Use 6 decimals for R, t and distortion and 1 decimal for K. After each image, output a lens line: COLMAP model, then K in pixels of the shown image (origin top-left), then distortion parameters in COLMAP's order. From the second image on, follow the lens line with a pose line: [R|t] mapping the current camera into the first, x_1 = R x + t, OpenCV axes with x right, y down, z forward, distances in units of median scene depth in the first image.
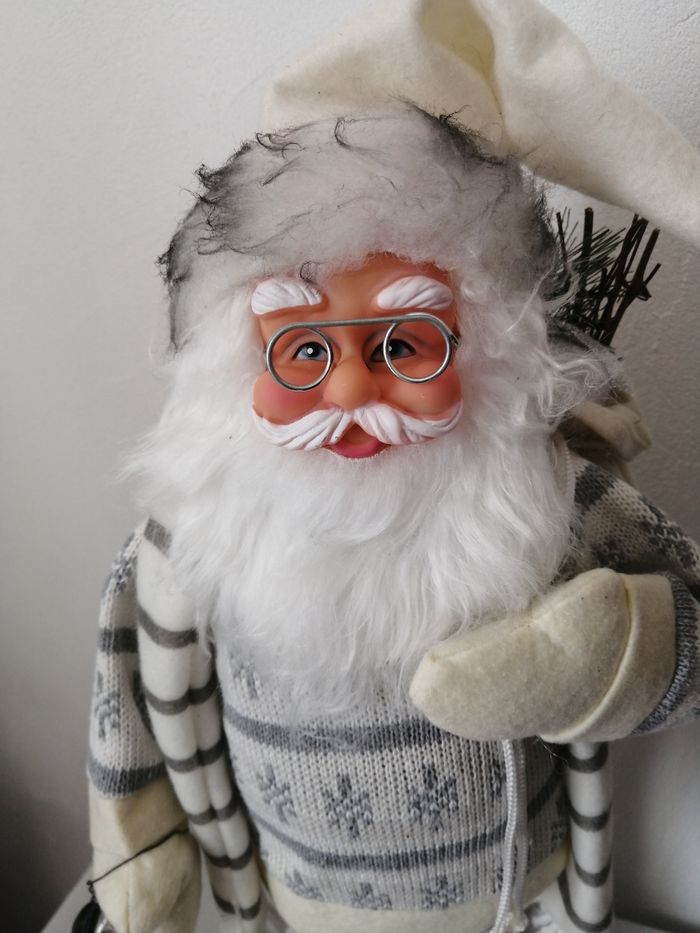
lens RADIAL K [[753.6, 0, 349.6], [0, 753.6, 458.6], [0, 0, 1]] dist [-0.035429, 0.048676]
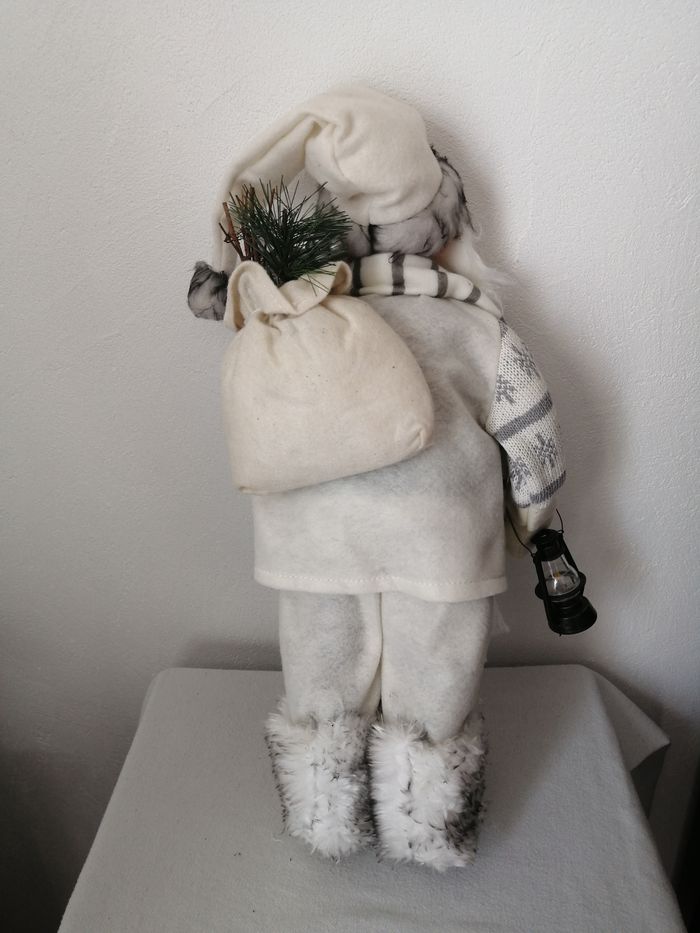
lens RADIAL K [[753.6, 0, 348.9], [0, 753.6, 471.8], [0, 0, 1]] dist [-0.035429, 0.048676]
pose [[0.950343, -0.151910, 0.271608, -0.652142], [0.147086, 0.988387, 0.038157, 0.277198], [-0.274250, 0.003687, 0.961651, -0.641732]]
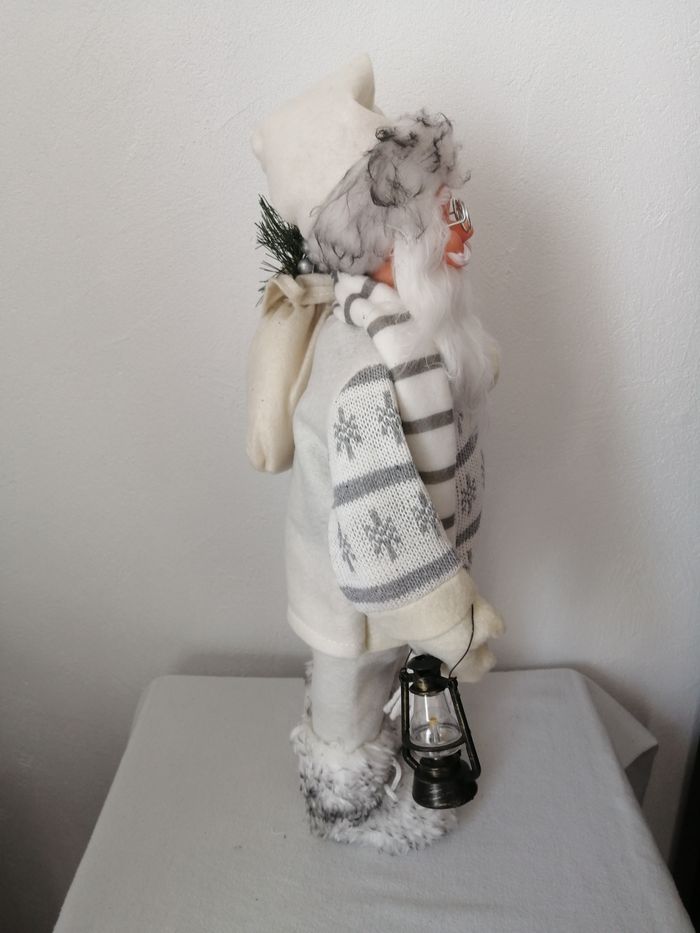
lens RADIAL K [[753.6, 0, 349.8], [0, 753.6, 467.2], [0, 0, 1]] dist [-0.035429, 0.048676]
pose [[0.938749, -0.121207, 0.322583, -0.816073], [0.140894, 0.989284, -0.038301, 0.471478], [-0.314484, 0.081405, 0.945766, -0.703961]]
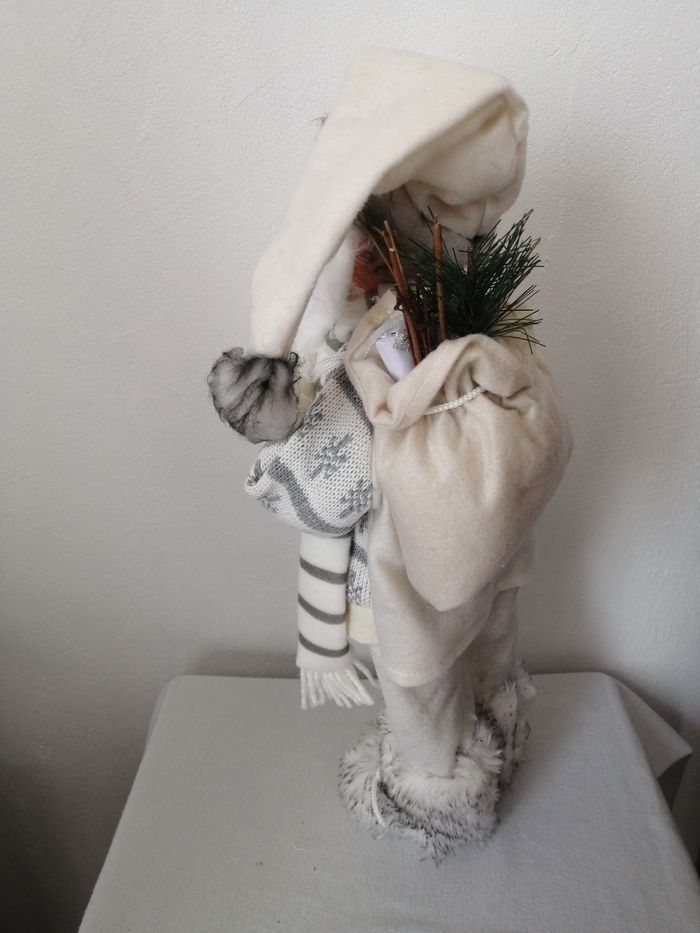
lens RADIAL K [[753.6, 0, 350.4], [0, 753.6, 471.7], [0, 0, 1]] dist [-0.035429, 0.048676]
pose [[0.945803, -0.134074, 0.295773, -0.783227], [0.137999, 0.990403, 0.007665, 0.346654], [-0.293962, 0.033567, 0.955228, -0.572656]]
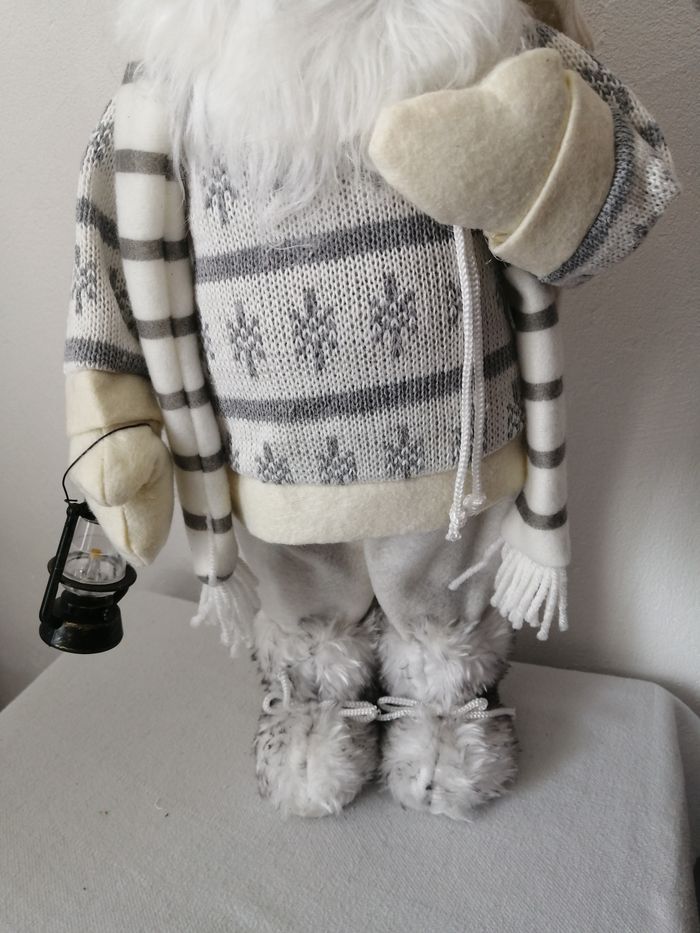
lens RADIAL K [[753.6, 0, 347.6], [0, 753.6, 473.9], [0, 0, 1]] dist [-0.035429, 0.048676]
pose [[0.999409, -0.004896, 0.034034, 0.009082], [0.005526, 0.999815, -0.018438, 0.750632], [-0.033938, 0.018616, 0.999251, -0.066125]]
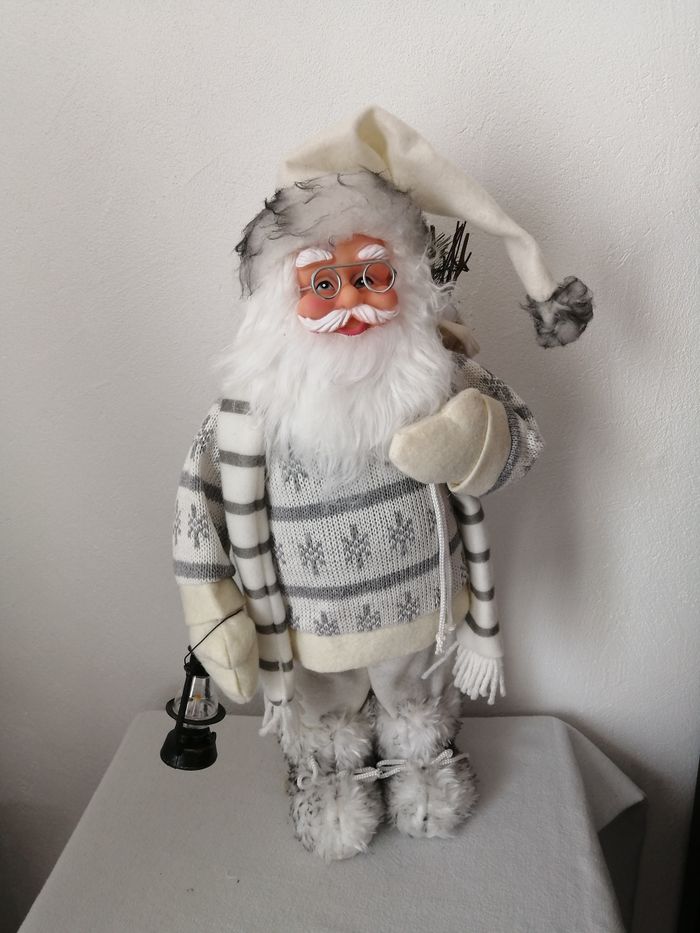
lens RADIAL K [[753.6, 0, 346.5], [0, 753.6, 465.1], [0, 0, 1]] dist [-0.035429, 0.048676]
pose [[0.963893, -0.106216, 0.244188, -0.482902], [0.131588, 0.987209, -0.090011, 0.469737], [-0.231504, 0.118894, 0.965541, -0.820882]]
